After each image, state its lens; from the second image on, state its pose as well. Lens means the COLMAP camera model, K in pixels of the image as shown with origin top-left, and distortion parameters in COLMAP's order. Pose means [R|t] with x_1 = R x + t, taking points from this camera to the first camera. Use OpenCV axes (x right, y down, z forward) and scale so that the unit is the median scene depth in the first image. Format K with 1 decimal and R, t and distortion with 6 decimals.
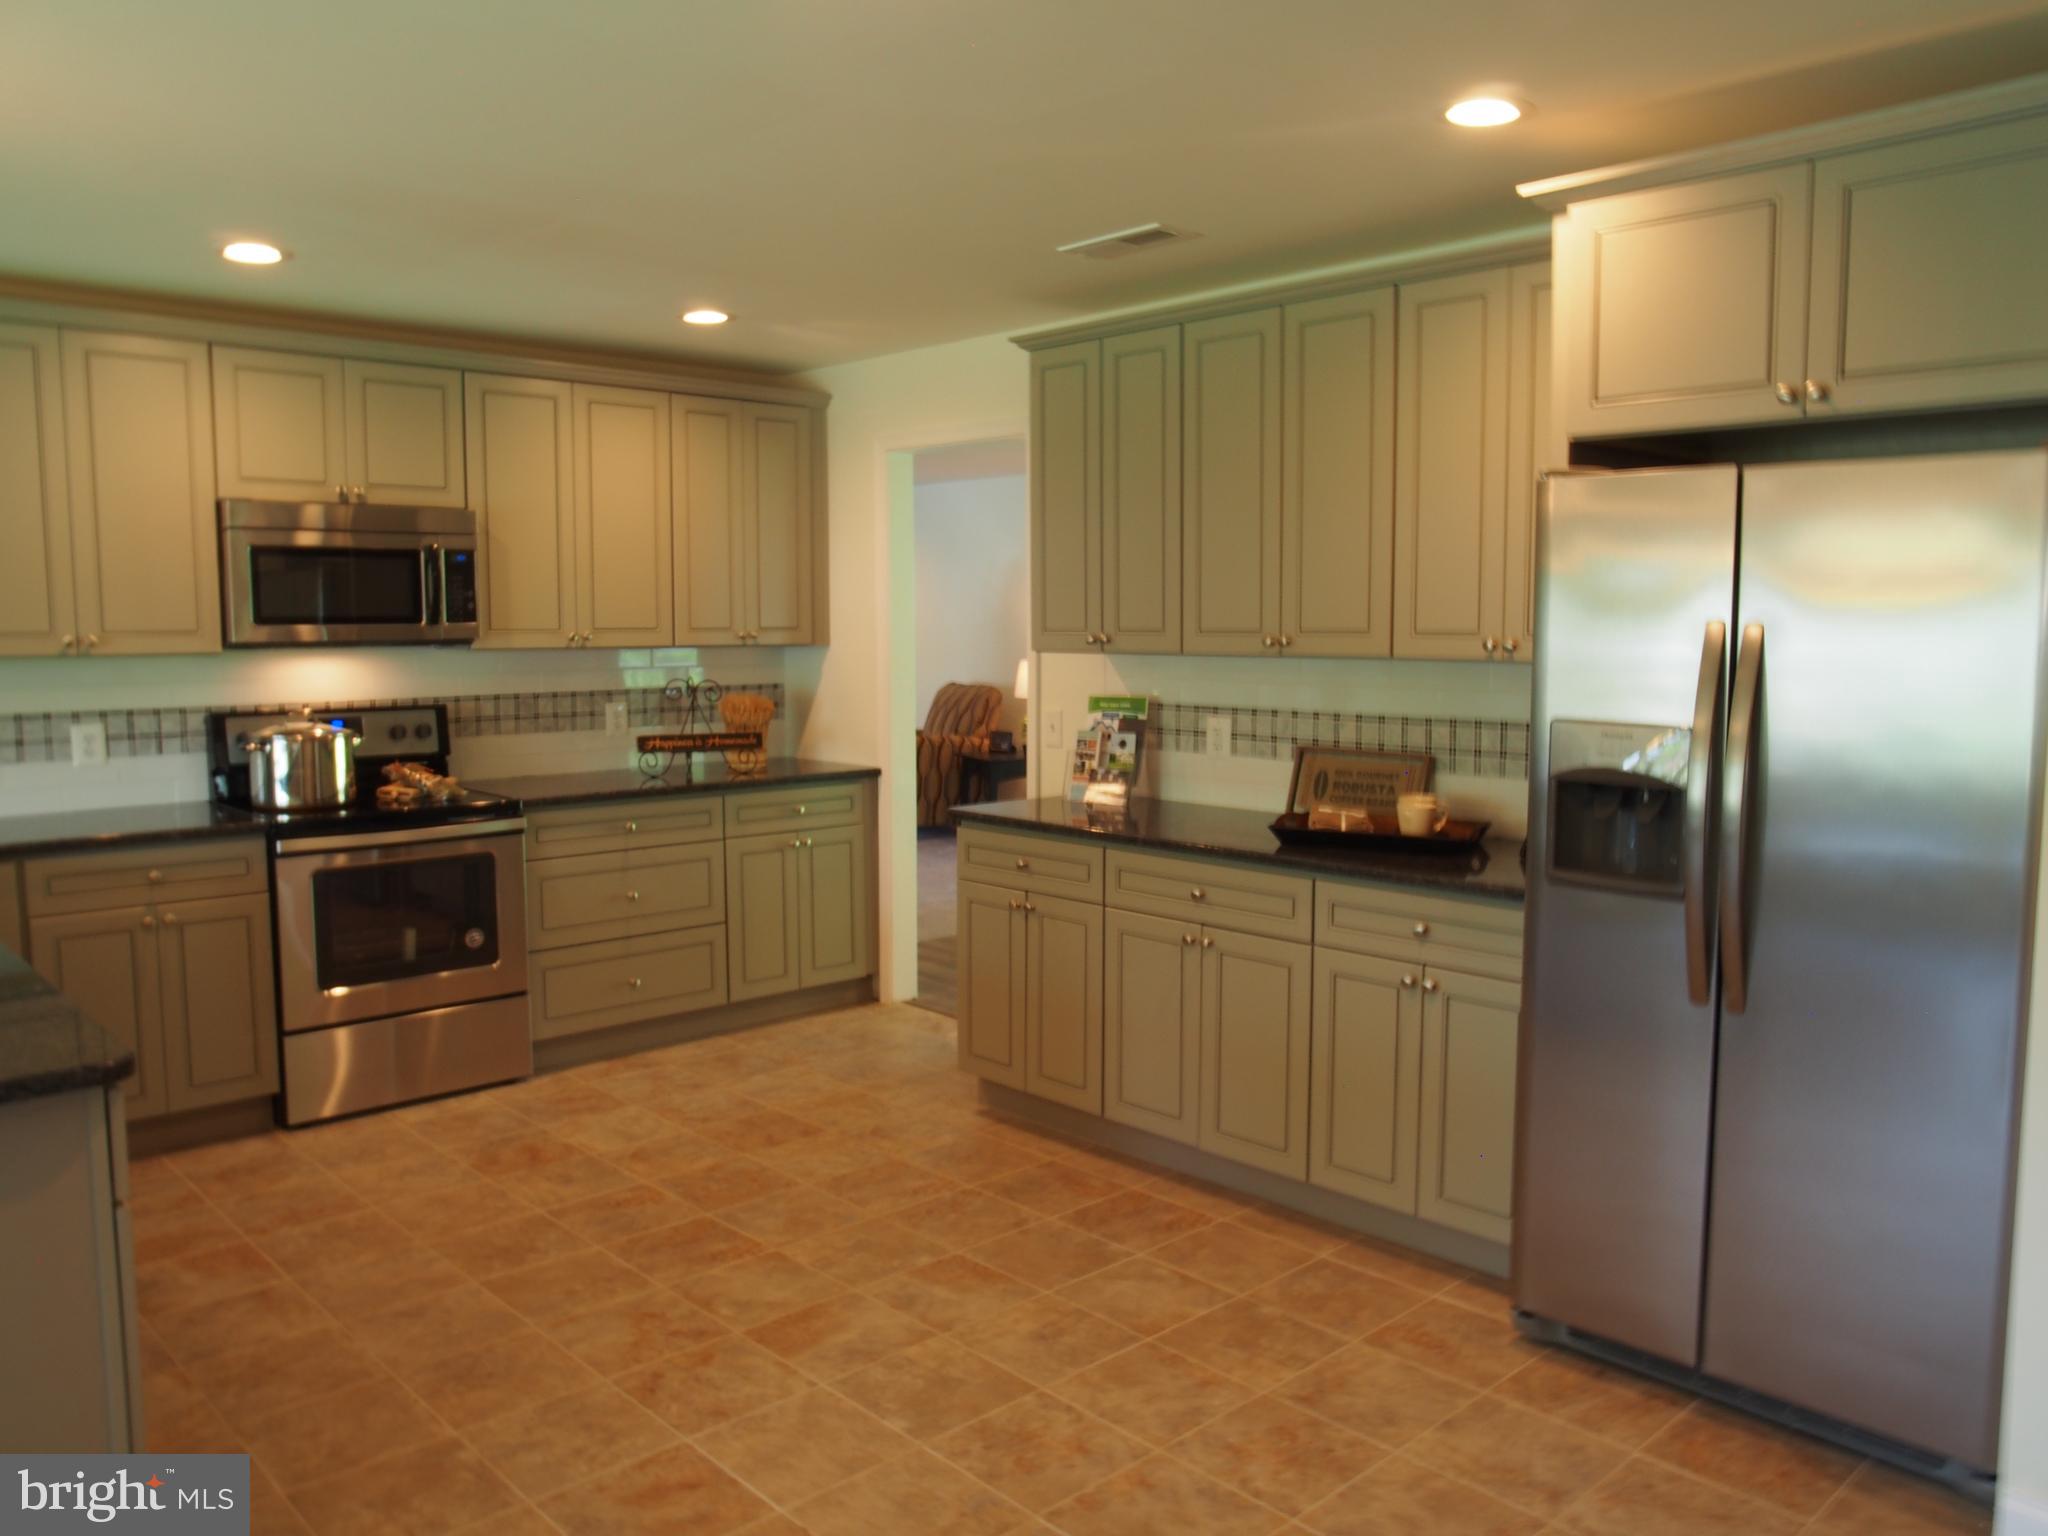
lens RADIAL K [[1548.9, 0, 1038.7], [0, 1548.9, 767.3], [0, 0, 1]] dist [-0.072066, 0.054936]
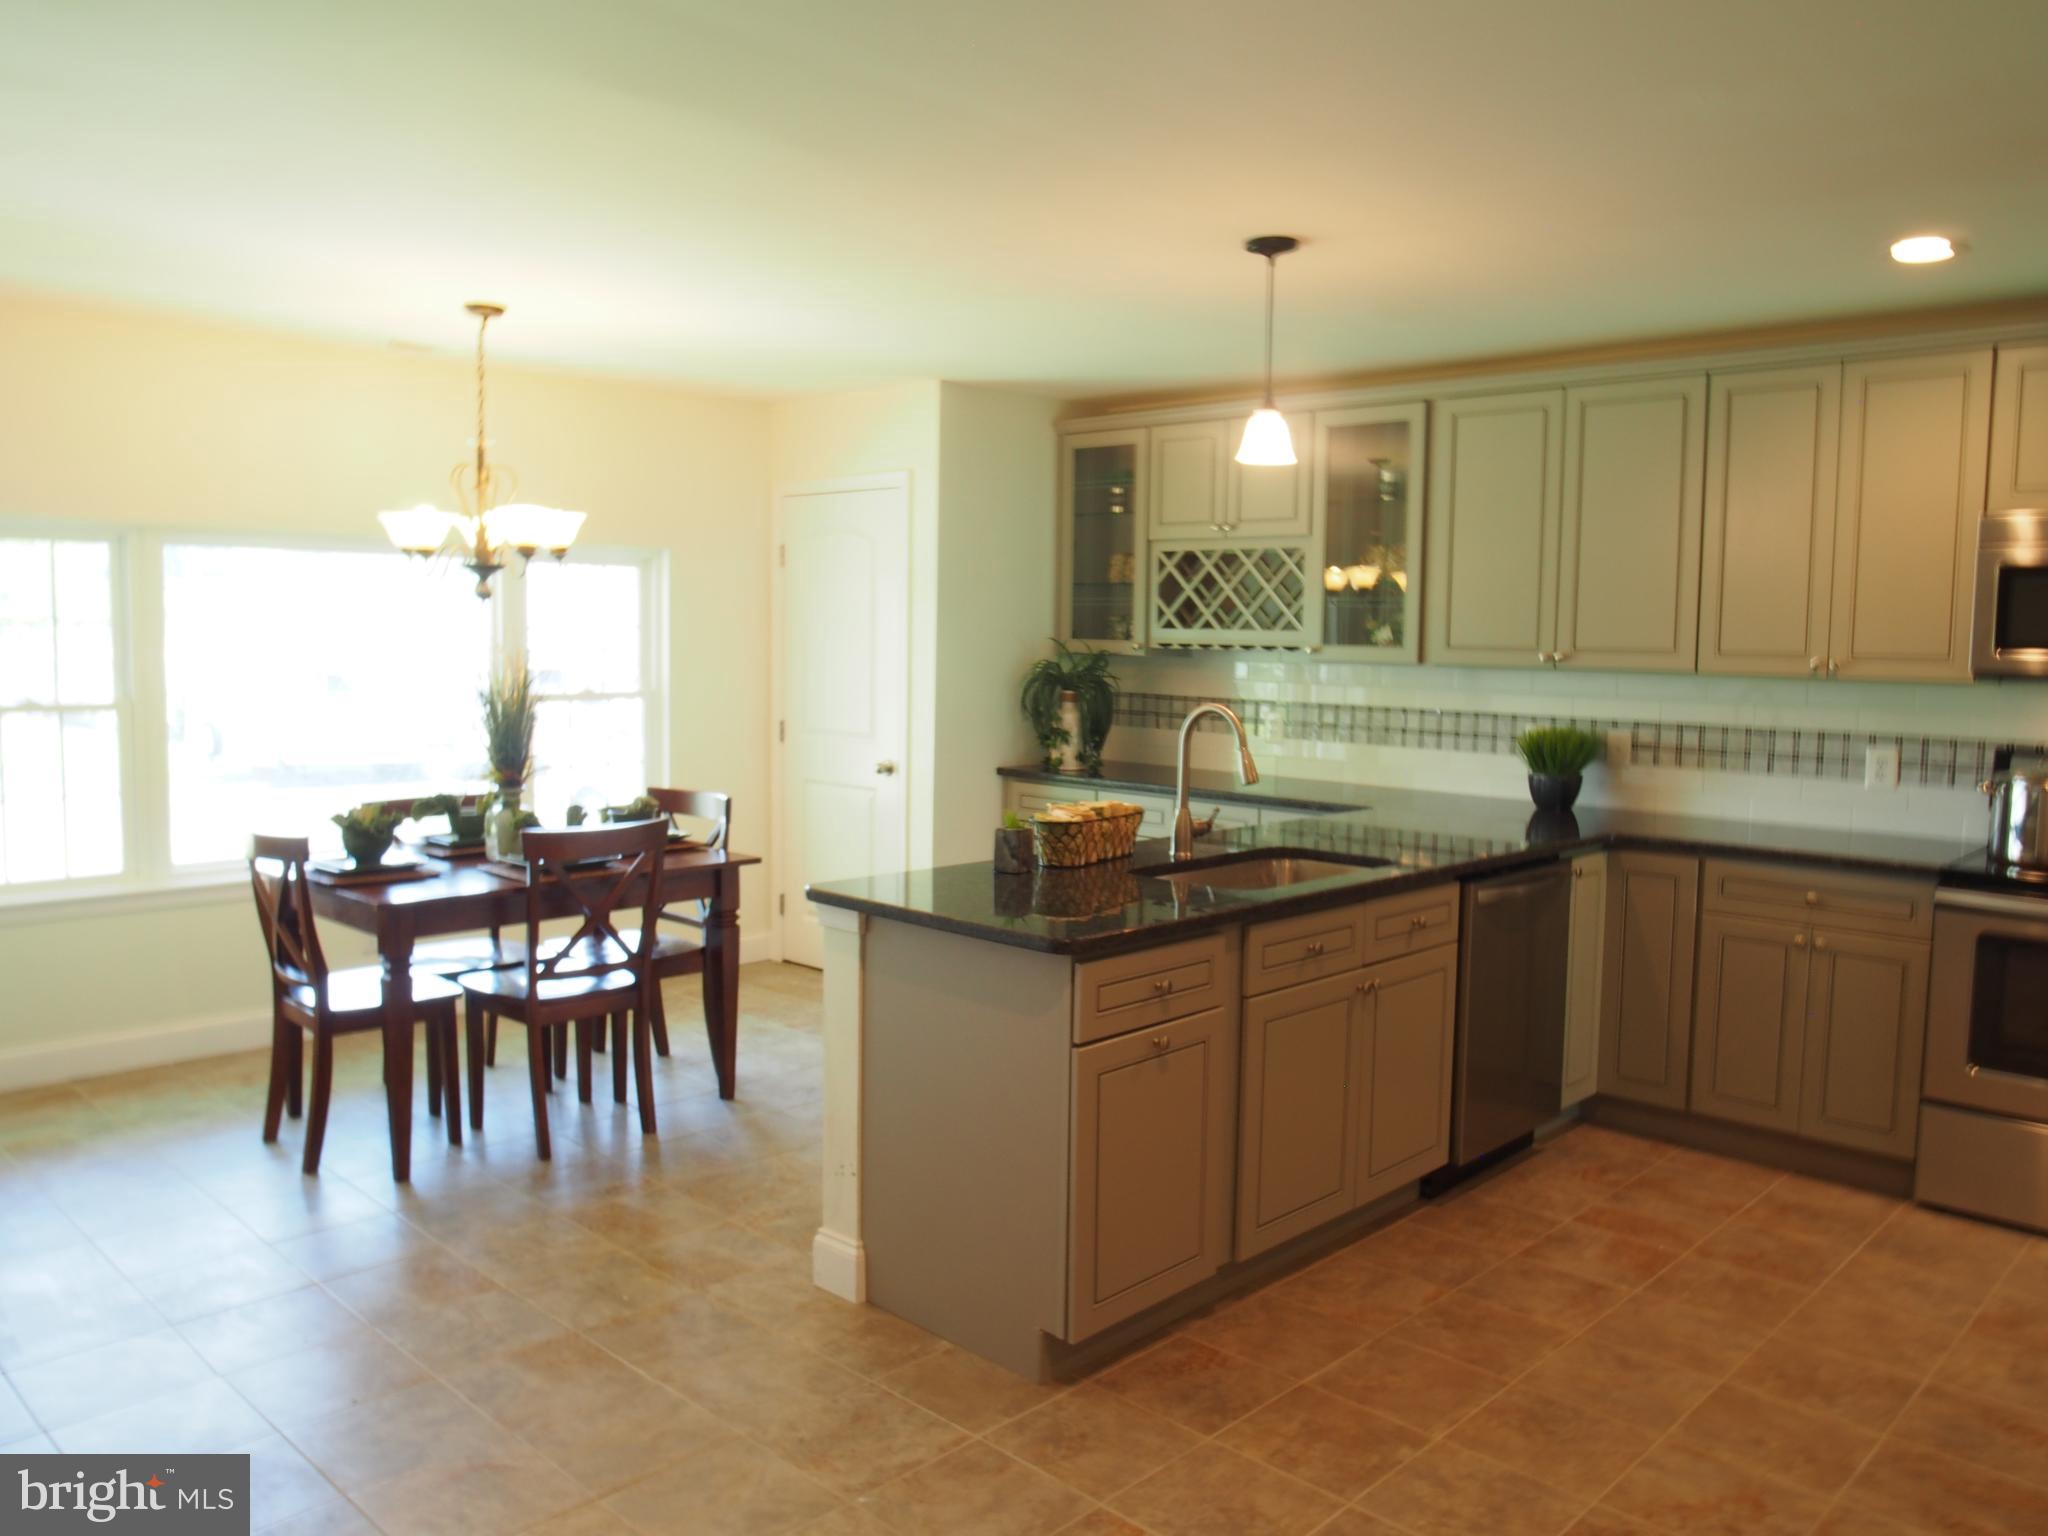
lens RADIAL K [[1548.9, 0, 1034.0], [0, 1548.9, 761.4], [0, 0, 1]] dist [-0.072066, 0.054936]
pose [[0.046385, 0.086462, -0.995175, 0.344814], [-0.114478, 0.990143, 0.080690, -0.035544], [0.992342, 0.110182, 0.055826, 0.376165]]
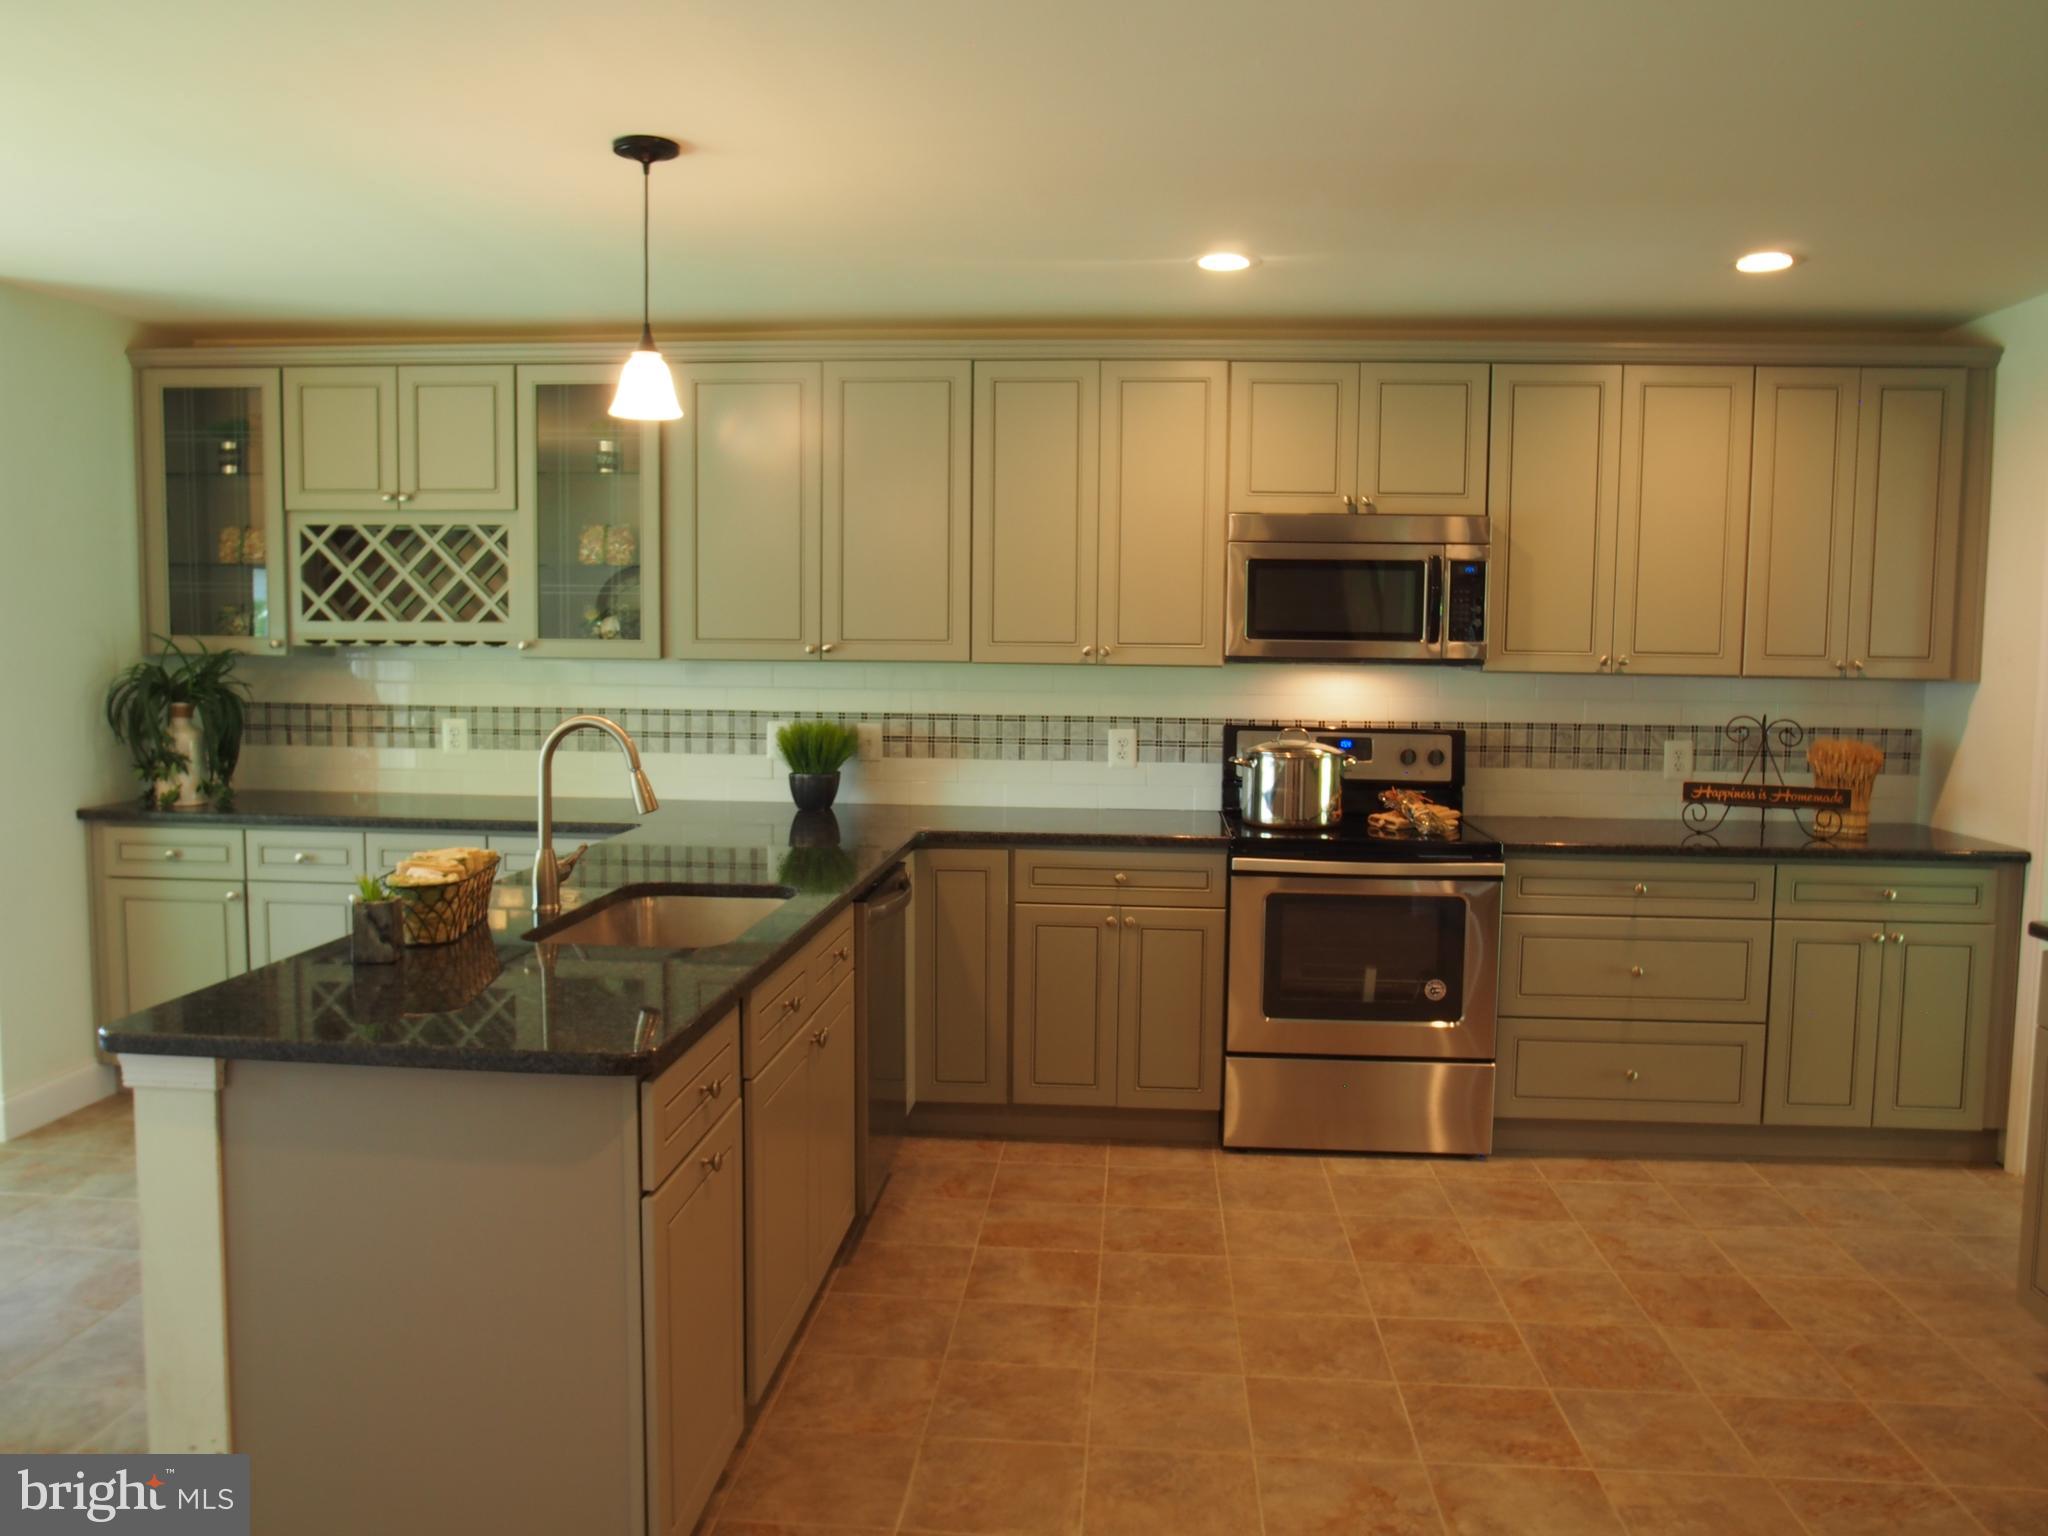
lens RADIAL K [[1548.9, 0, 1025.8], [0, 1548.9, 755.3], [0, 0, 1]] dist [-0.072066, 0.054936]
pose [[0.667958, 0.066693, -0.741204, 0.135542], [-0.084958, 0.996299, 0.013084, -0.017579], [0.739334, 0.054232, 0.671152, 0.211860]]
